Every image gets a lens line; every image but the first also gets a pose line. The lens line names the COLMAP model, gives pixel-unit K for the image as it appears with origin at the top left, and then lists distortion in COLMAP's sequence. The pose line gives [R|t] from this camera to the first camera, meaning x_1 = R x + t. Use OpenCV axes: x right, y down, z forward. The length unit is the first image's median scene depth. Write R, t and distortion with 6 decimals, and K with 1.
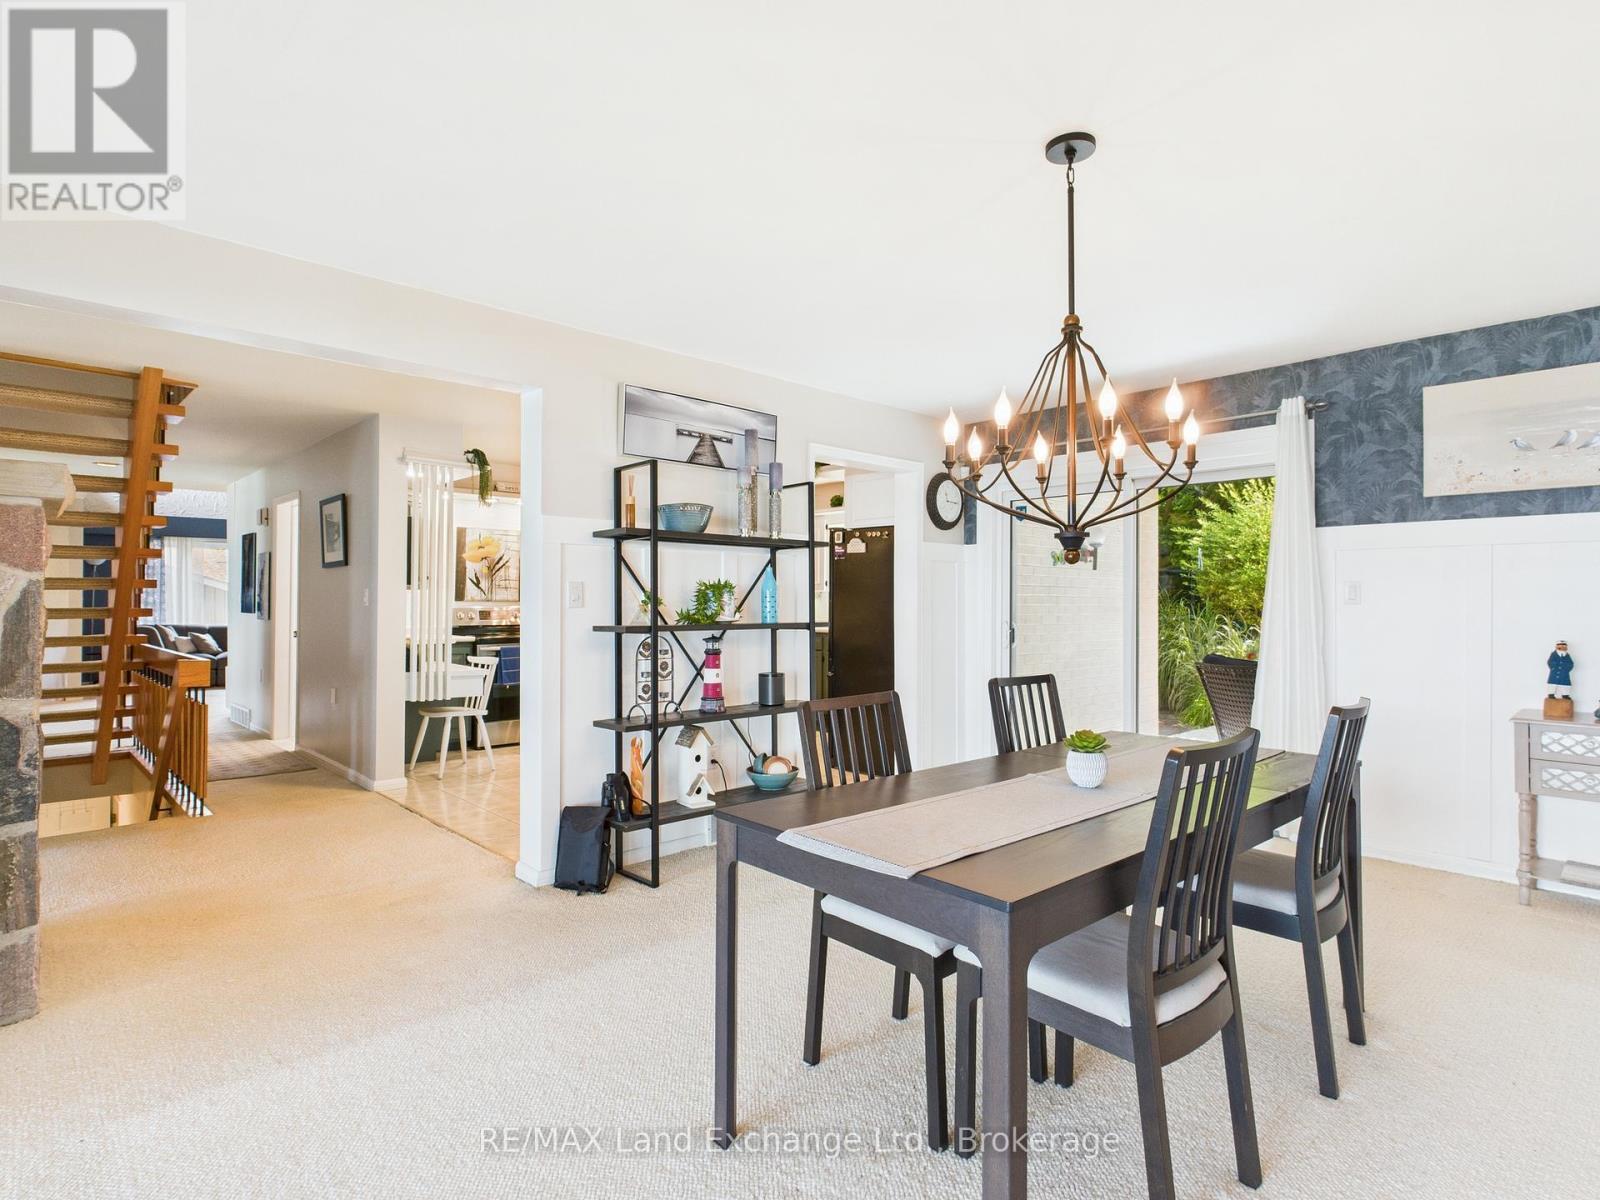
lens RADIAL K [[842.6, 0, 795.7], [0, 842.6, 598.0], [0, 0, 1]] dist [-0.002077, -0.000668]
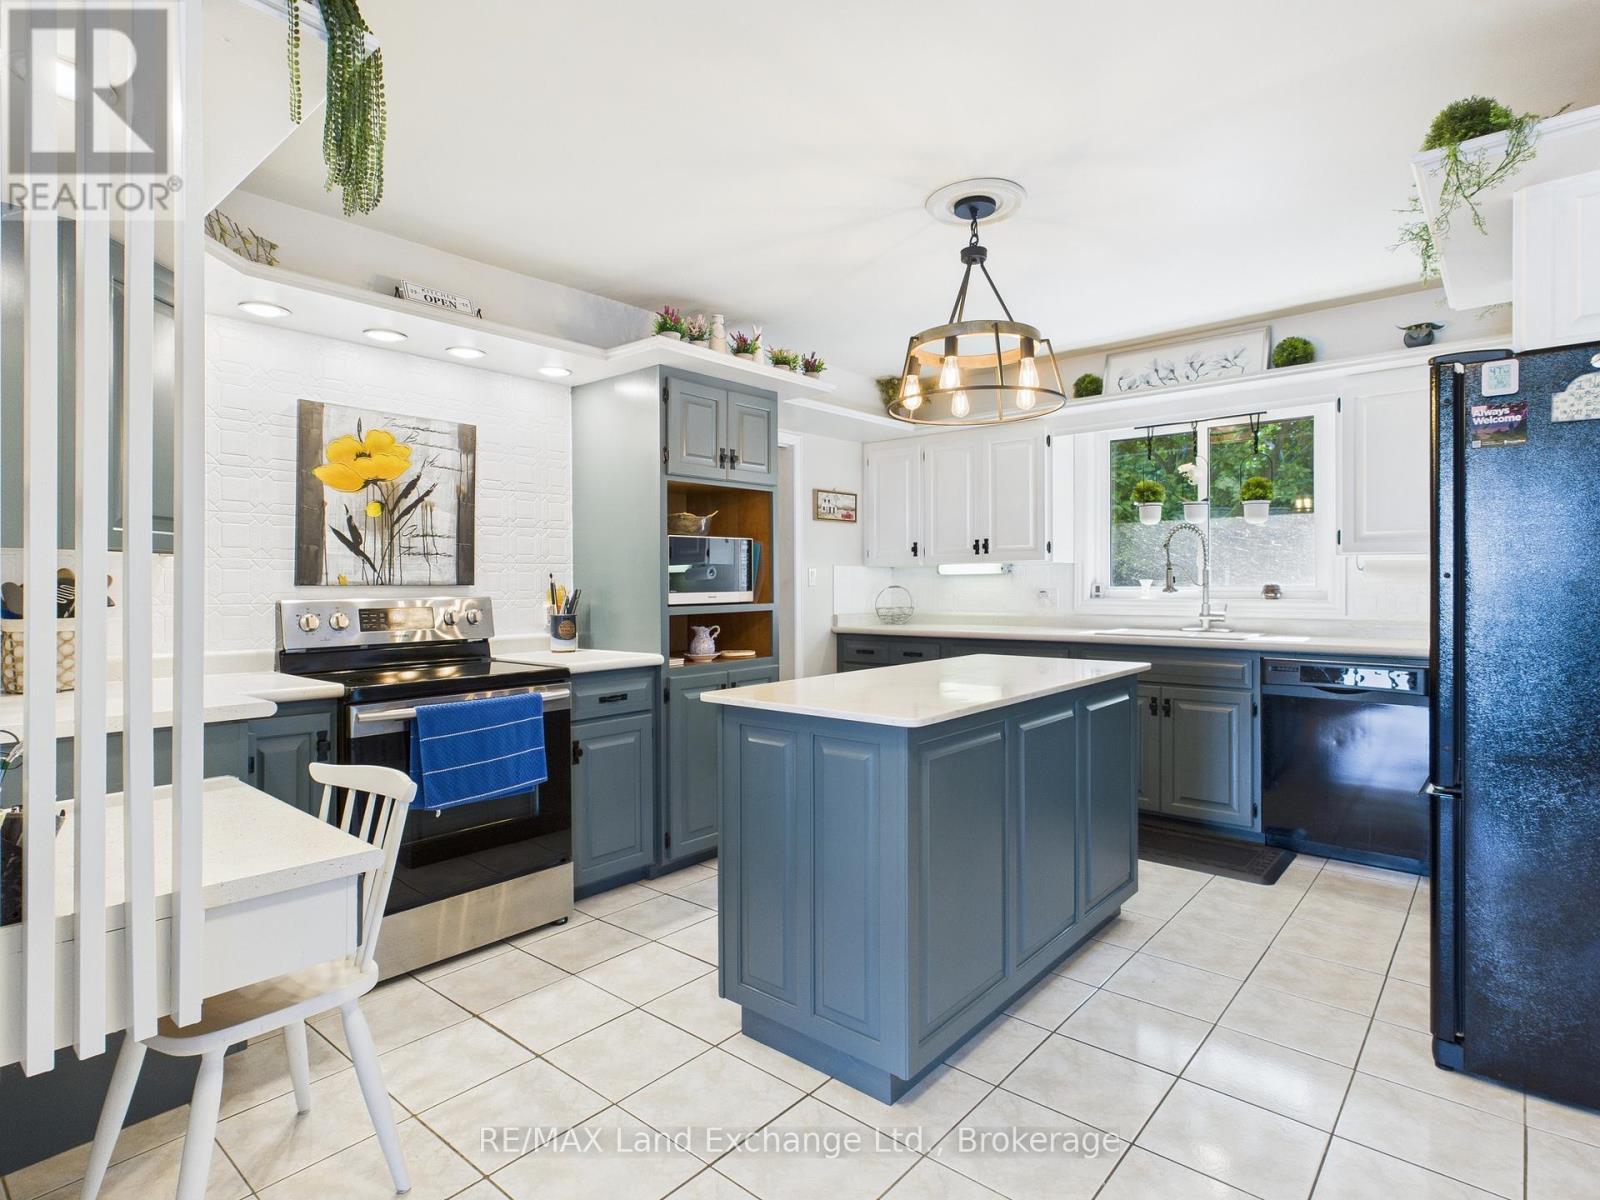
lens RADIAL K [[842.6, 0, 801.4], [0, 842.6, 586.6], [0, 0, 1]] dist [-0.002077, -0.000668]
pose [[0.994504, -0.009393, 0.104276, -0.205730], [0.008699, 0.999937, 0.007109, 0.003184], [-0.104336, -0.006163, 0.994523, 0.573456]]
